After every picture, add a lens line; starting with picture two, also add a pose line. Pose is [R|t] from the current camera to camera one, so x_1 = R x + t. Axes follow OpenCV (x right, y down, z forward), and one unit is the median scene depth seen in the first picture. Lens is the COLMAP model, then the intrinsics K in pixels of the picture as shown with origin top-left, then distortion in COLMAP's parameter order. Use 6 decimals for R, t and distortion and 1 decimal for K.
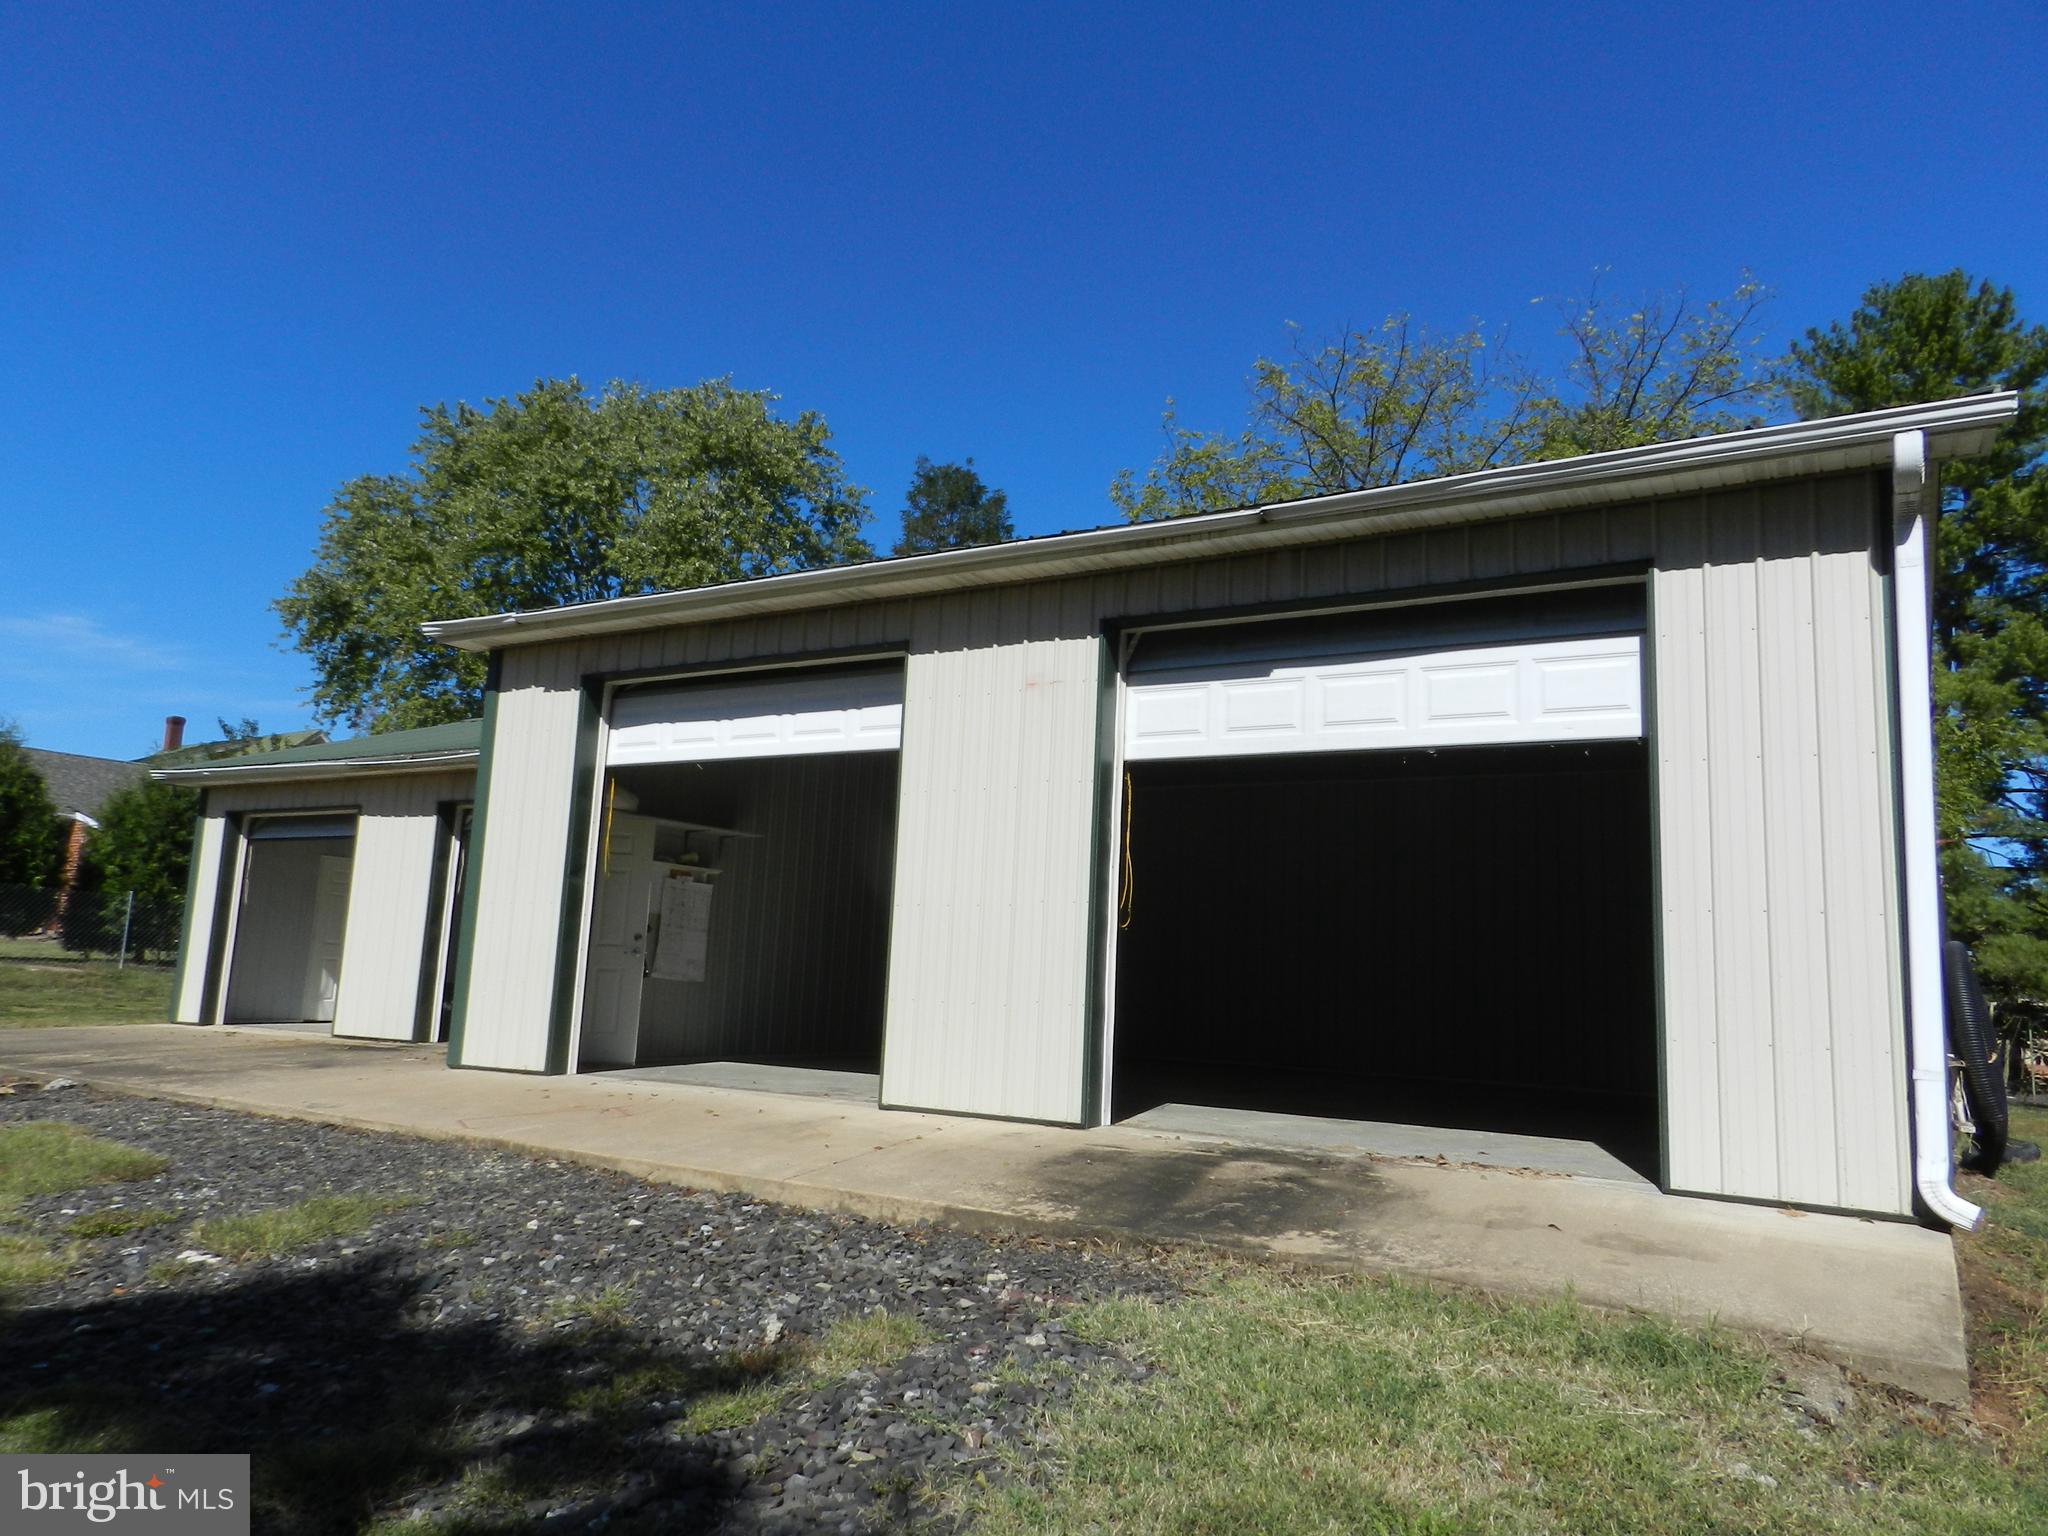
lens RADIAL K [[1386.3, 0, 1019.2], [0, 1386.3, 770.6], [0, 0, 1]] dist [0.016069, -0.007549]
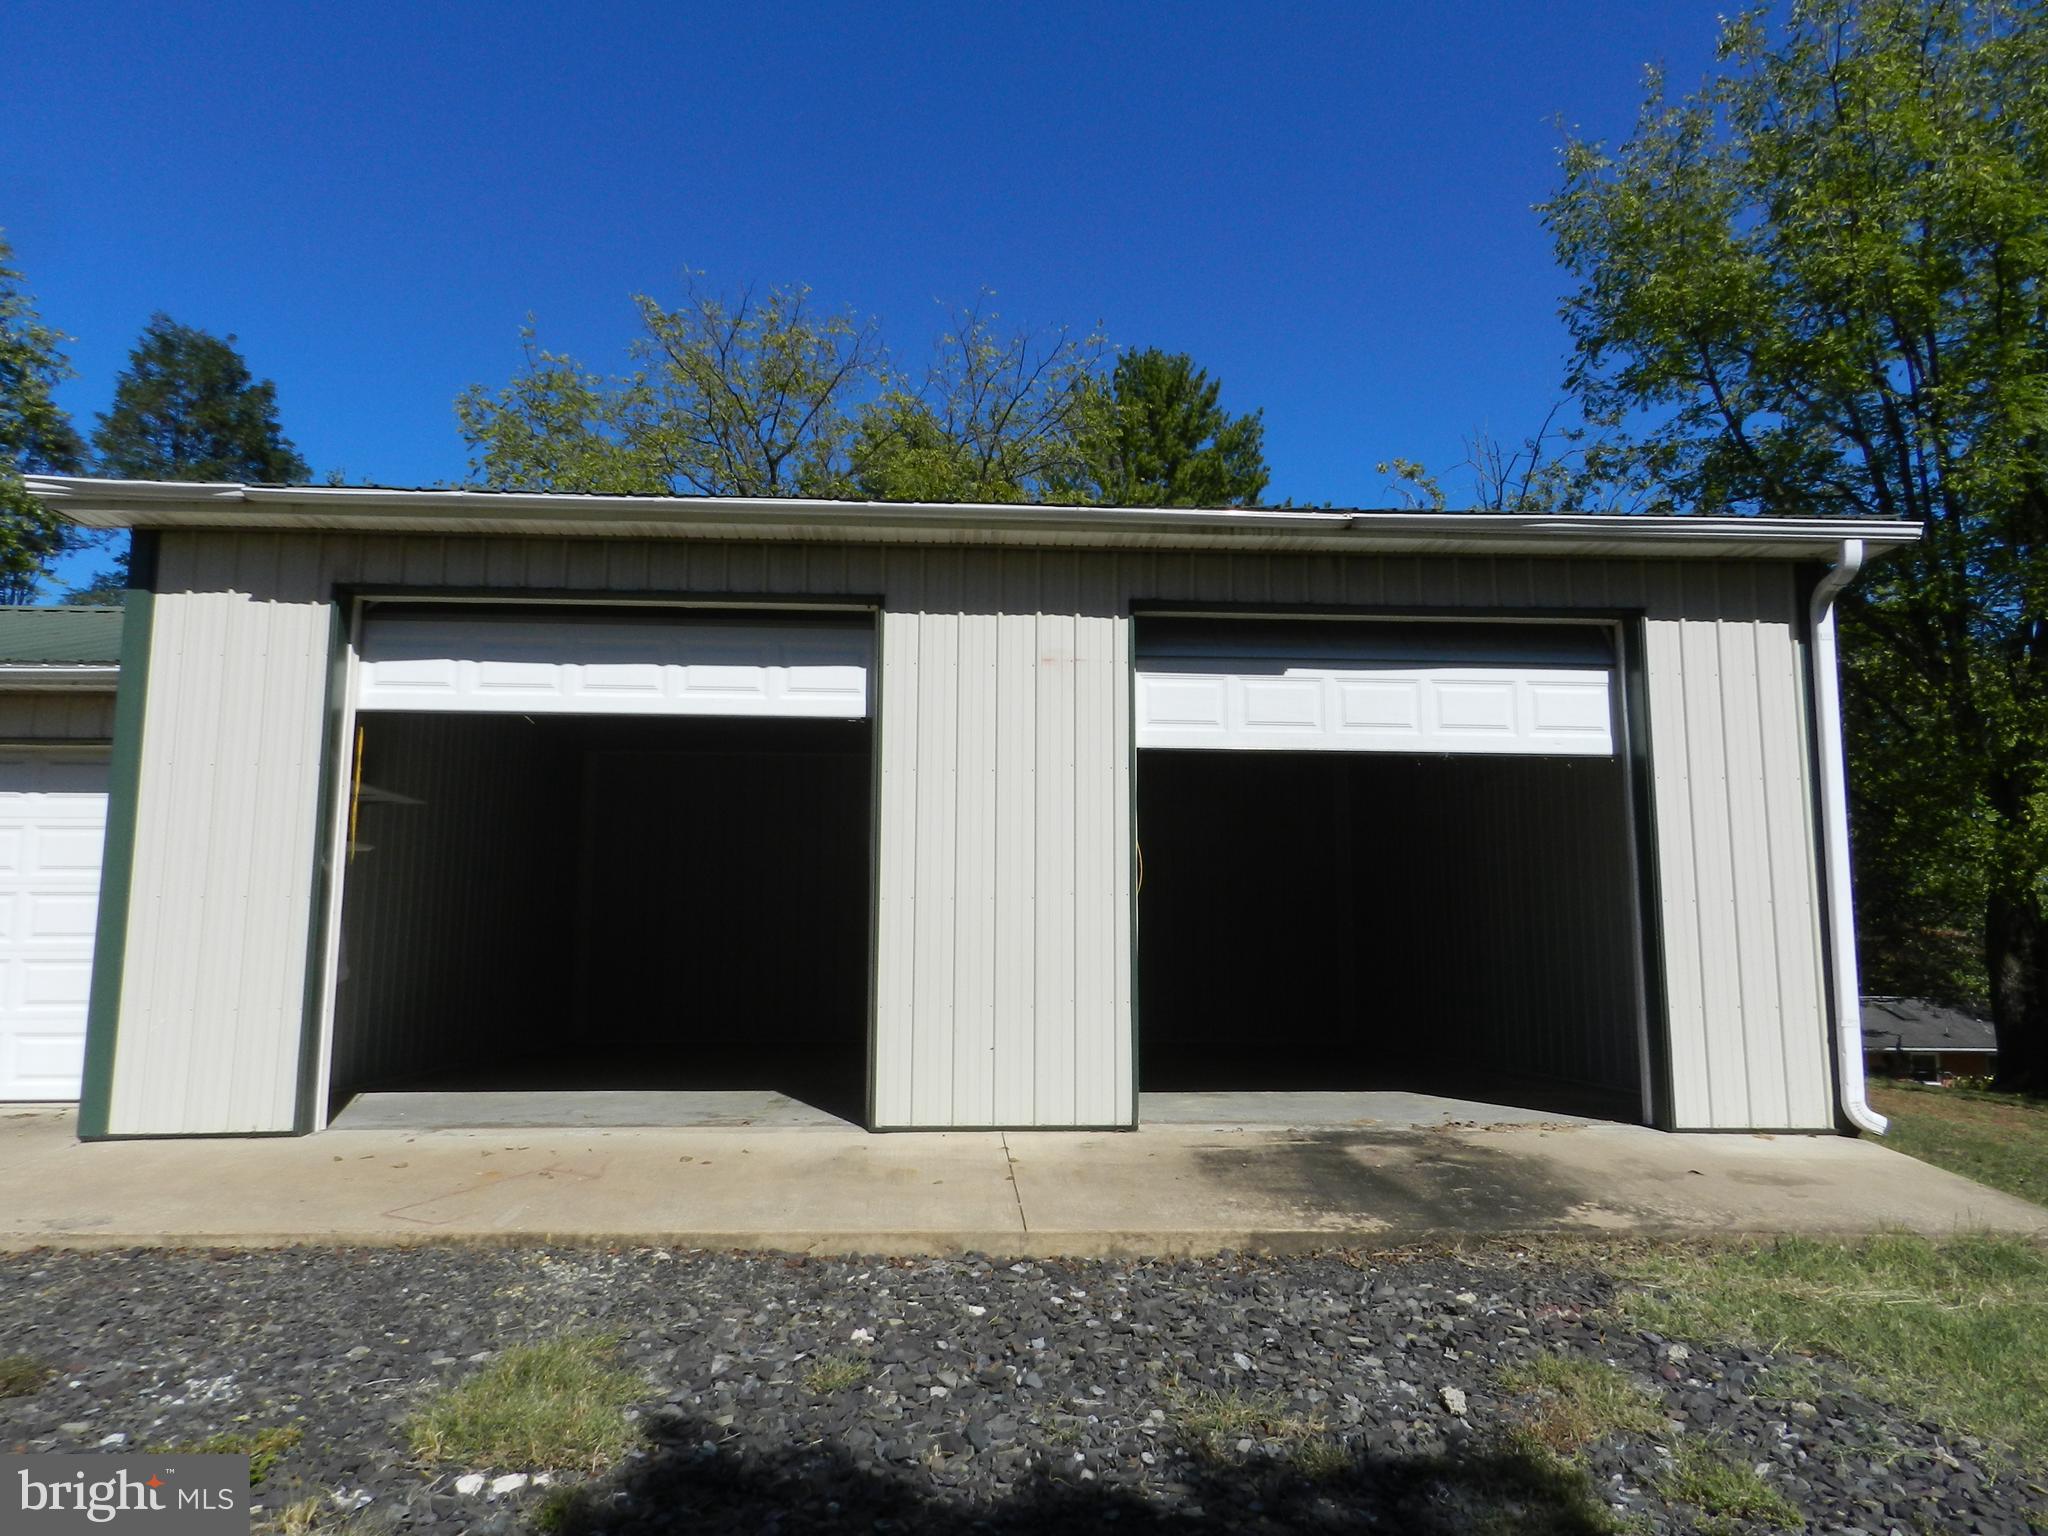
lens RADIAL K [[1386.3, 0, 1019.2], [0, 1386.3, 770.6], [0, 0, 1]] dist [0.016069, -0.007549]
pose [[0.830401, 0.039954, 0.555731, -0.511356], [-0.054281, 0.998482, 0.009324, 0.003527], [-0.554515, -0.037908, 0.831310, 0.233650]]
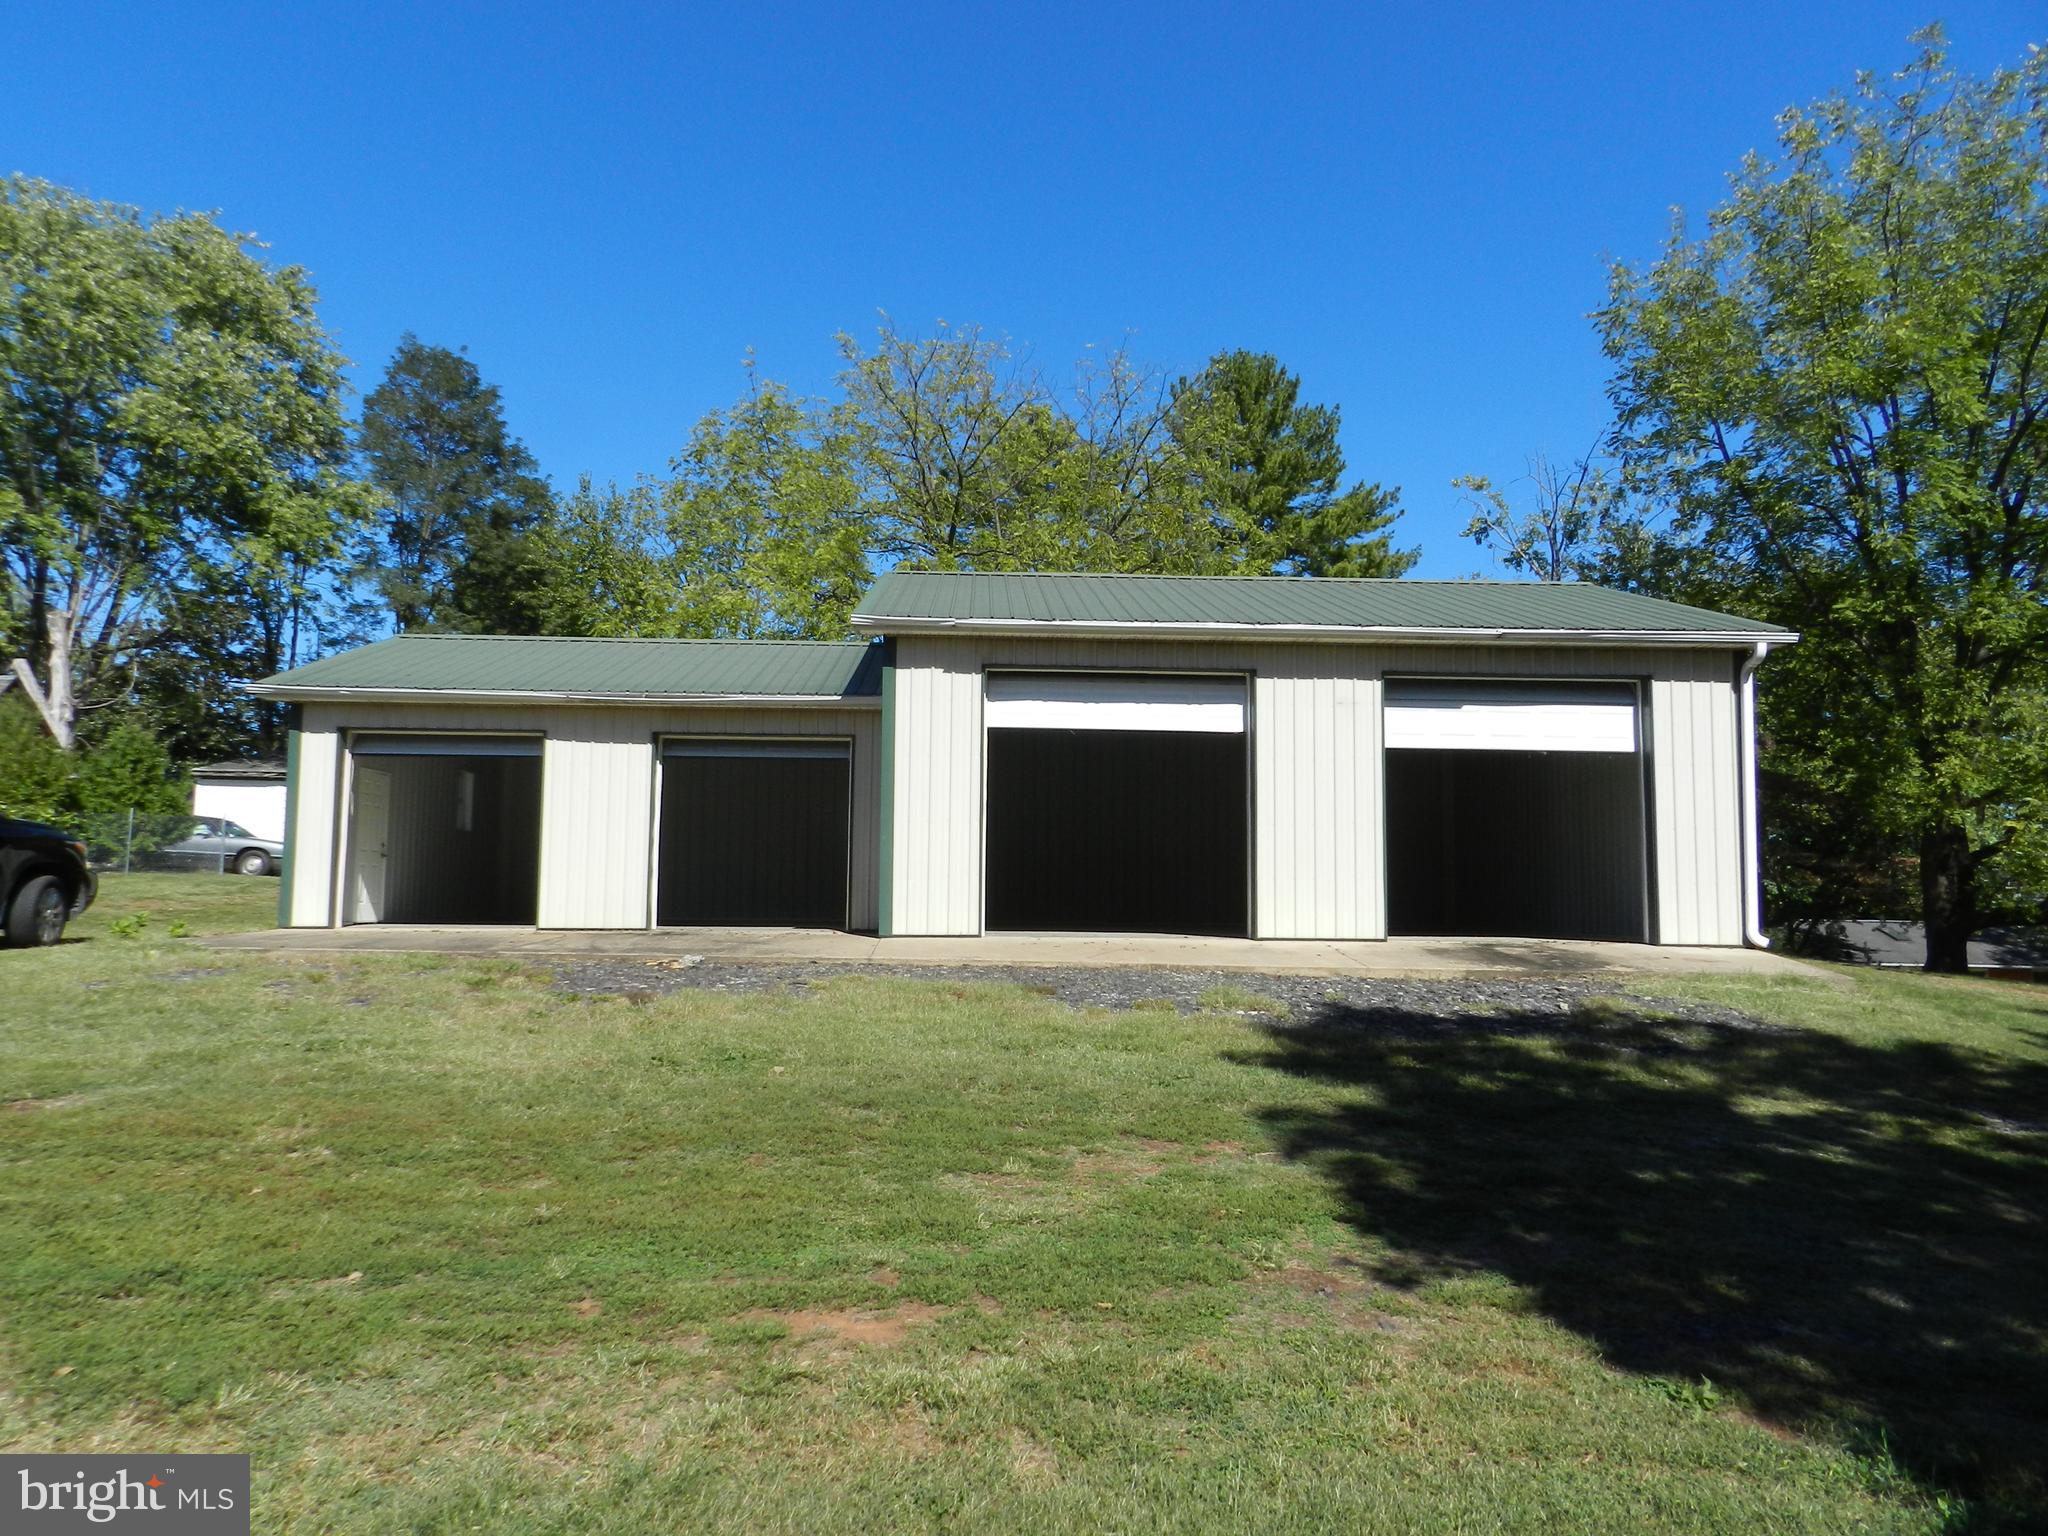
lens RADIAL K [[1386.3, 0, 1019.2], [0, 1386.3, 770.6], [0, 0, 1]] dist [0.016069, -0.007549]
pose [[0.839184, 0.016646, 0.543592, -1.293433], [-0.059090, 0.996405, 0.060709, -0.058272], [-0.540628, -0.083067, 0.837151, -0.280690]]
